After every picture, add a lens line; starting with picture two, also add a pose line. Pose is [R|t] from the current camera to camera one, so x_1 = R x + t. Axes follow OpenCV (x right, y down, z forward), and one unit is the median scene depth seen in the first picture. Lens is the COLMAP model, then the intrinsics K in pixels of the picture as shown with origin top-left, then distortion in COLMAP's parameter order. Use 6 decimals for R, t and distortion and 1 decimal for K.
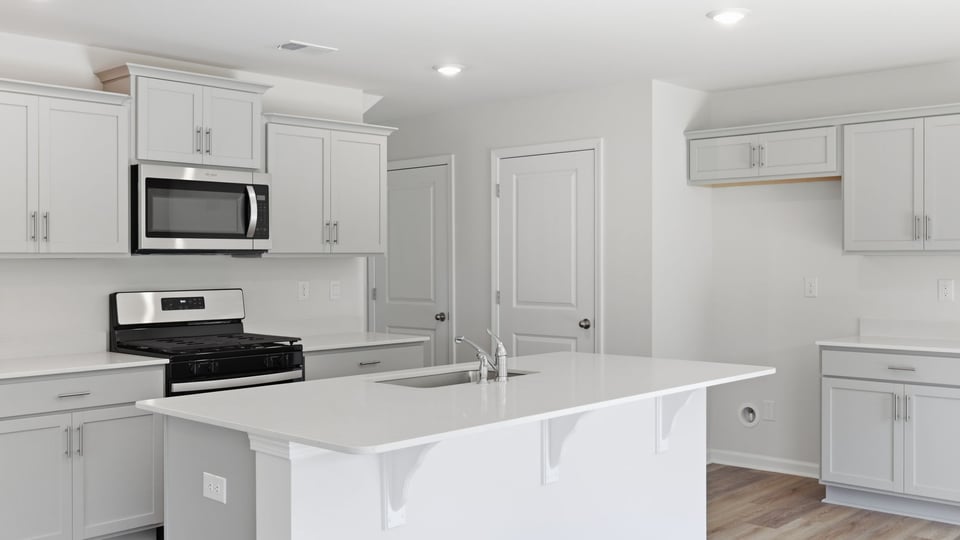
lens RADIAL K [[955.7, 0, 465.6], [0, 955.7, 267.2], [0, 0, 1]] dist [-0.016575, 0.000000]
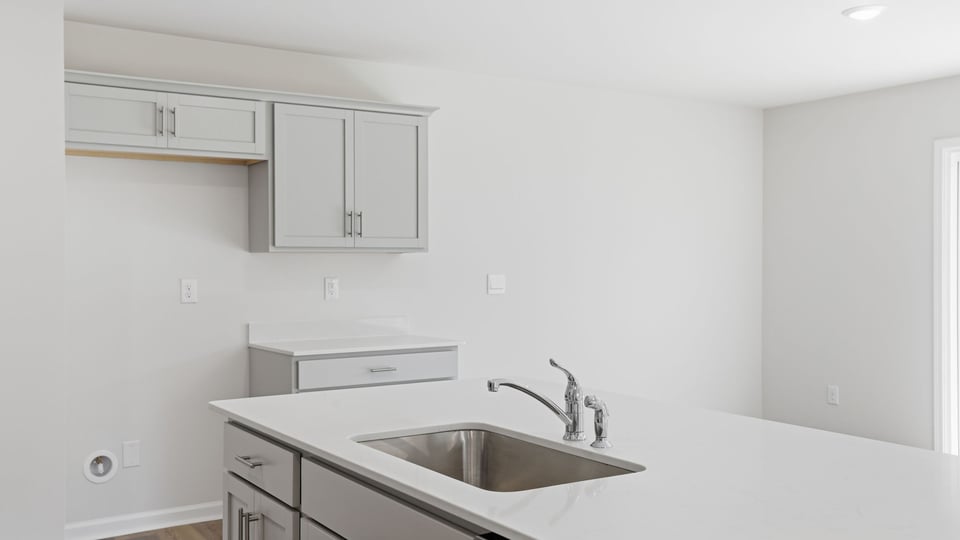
lens RADIAL K [[941.2, 0, 473.2], [0, 941.2, 265.9], [0, 0, 1]] dist [0.028865, 0.000000]
pose [[0.245714, -0.000030, 0.969342, -0.421282], [0.011673, 0.999928, -0.002928, 0.005331], [-0.969272, 0.012034, 0.245697, 0.652304]]
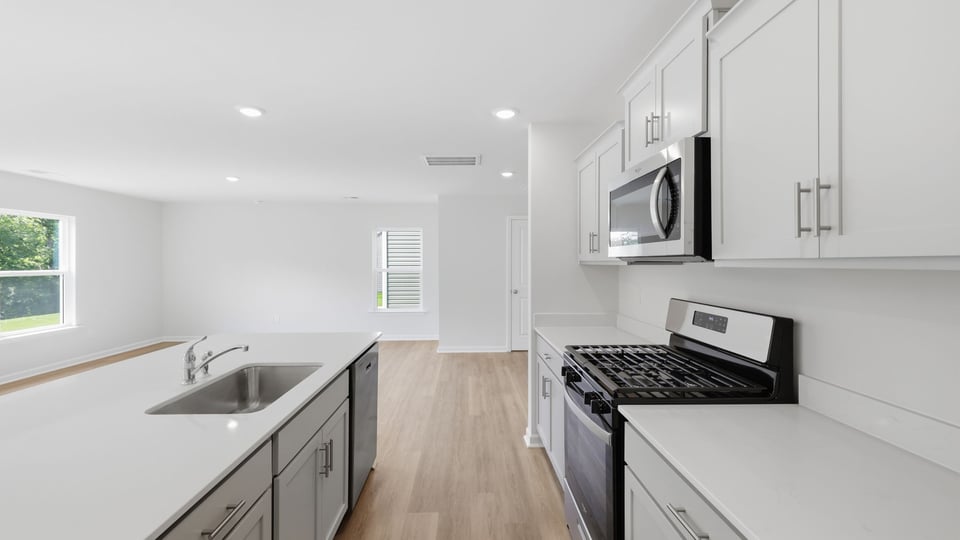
lens RADIAL K [[410.9, 0, 480.9], [0, 410.9, 264.5], [0, 0, 1]] dist [0.006904, -0.000656]
pose [[-0.699944, 0.007609, -0.714157, 0.096773], [-0.002990, 0.999903, 0.013584, -0.015388], [0.714191, 0.011643, -0.699854, 1.113166]]
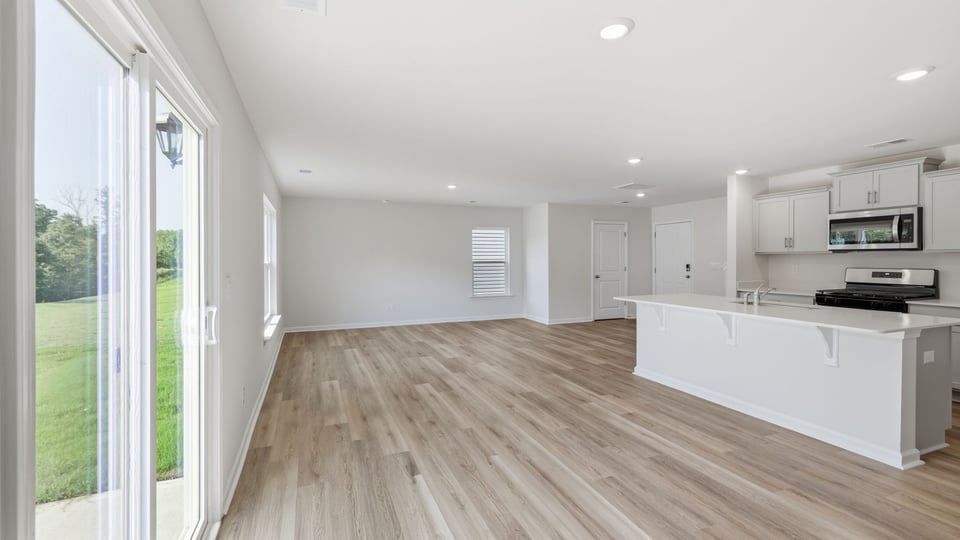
lens RADIAL K [[410.9, 0, 480.0], [0, 410.9, 261.0], [0, 0, 1]] dist [0.006904, -0.000656]
pose [[-0.404366, 0.012539, -0.914511, 0.880211], [-0.001333, 0.999897, 0.014300, -0.003924], [0.914596, 0.007002, -0.404308, 0.559131]]
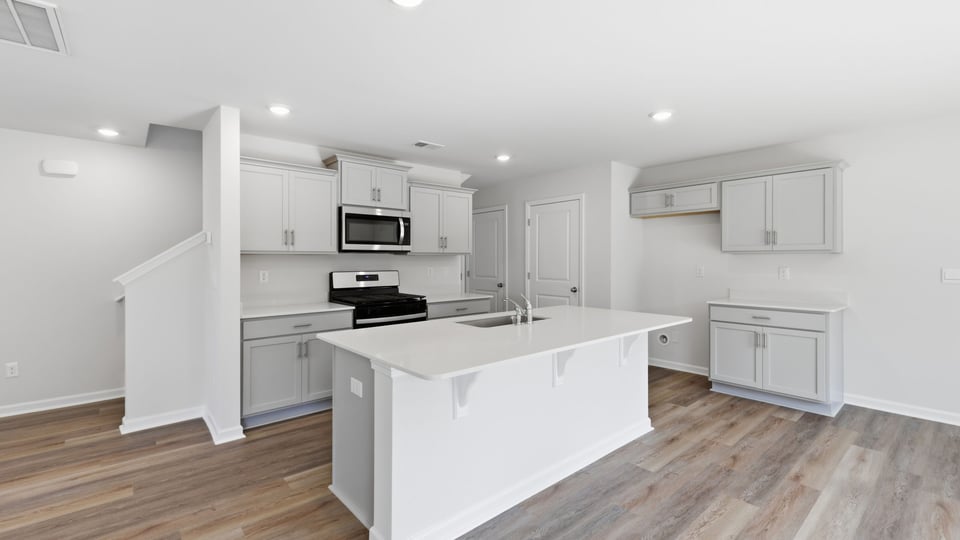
lens RADIAL K [[411.2, 0, 469.4], [0, 411.2, 262.6], [0, 0, 1]] dist [0.007693, -0.002400]
pose [[0.993550, 0.002537, -0.113370, 0.010124], [-0.002615, 0.999996, -0.000539, 0.006349], [0.113368, 0.000832, 0.993553, 0.178081]]
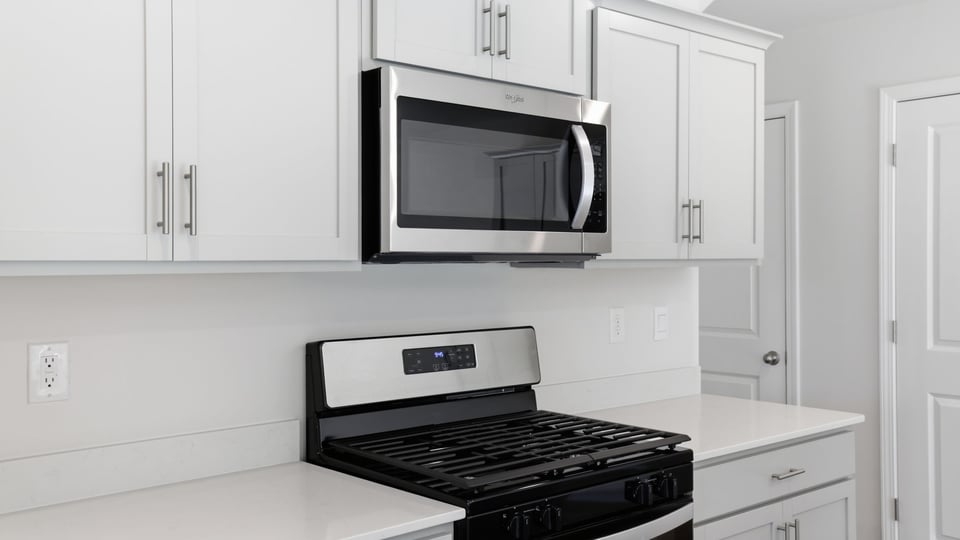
lens RADIAL K [[921.8, 0, 460.6], [0, 921.8, 261.2], [0, 0, 1]] dist [0.037494, 0.000000]
pose [[0.995325, 0.001109, -0.096571, -0.238389], [-0.001869, 0.999968, -0.007772, -0.010412], [0.096559, 0.007916, 0.995296, 0.511772]]
